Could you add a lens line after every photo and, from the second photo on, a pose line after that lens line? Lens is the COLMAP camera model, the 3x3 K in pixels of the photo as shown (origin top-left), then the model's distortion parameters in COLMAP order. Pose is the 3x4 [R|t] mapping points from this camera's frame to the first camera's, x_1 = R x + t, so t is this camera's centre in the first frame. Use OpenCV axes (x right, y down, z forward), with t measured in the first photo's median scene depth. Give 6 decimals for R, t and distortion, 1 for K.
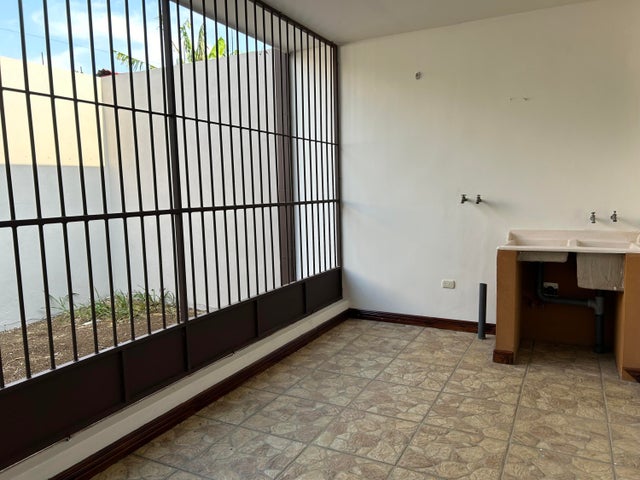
lens RADIAL K [[488.3, 0, 324.3], [0, 488.3, 244.3], [0, 0, 1]] dist [0.050927, -0.057135]
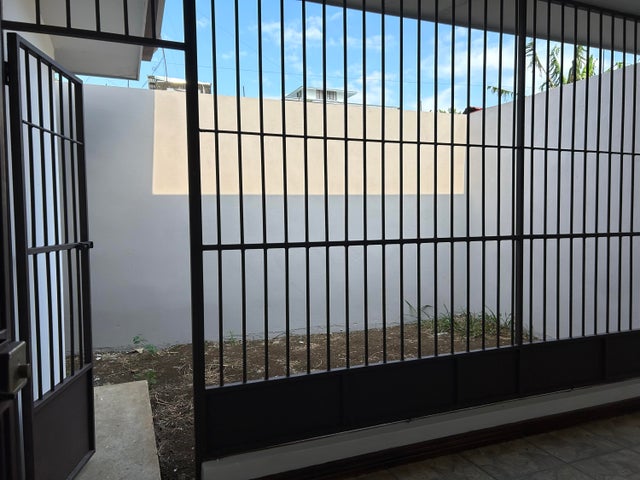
lens RADIAL K [[488.3, 0, 321.5], [0, 488.3, 242.2], [0, 0, 1]] dist [0.050927, -0.057135]
pose [[0.756422, 0.047361, -0.652367, 0.065293], [-0.082243, 0.996346, -0.023028, 0.001326], [0.648892, 0.071072, 0.757554, -0.064611]]
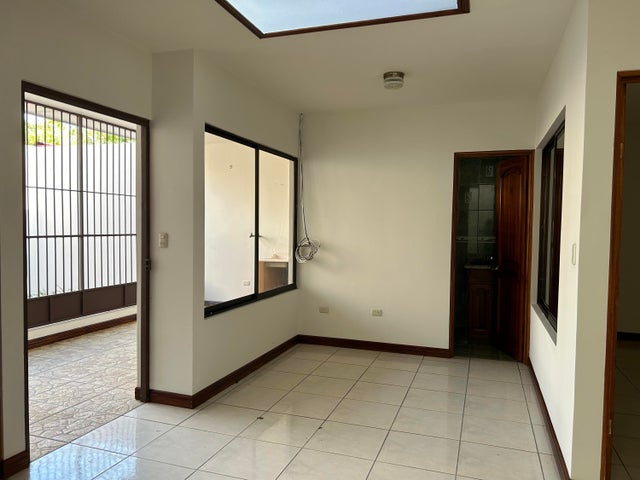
lens RADIAL K [[488.3, 0, 318.1], [0, 488.3, 242.2], [0, 0, 1]] dist [0.050927, -0.057135]
pose [[0.990672, 0.024039, 0.134134, 0.409502], [-0.011976, 0.995867, -0.090026, 0.133376], [-0.135744, 0.087579, 0.986865, -1.177972]]
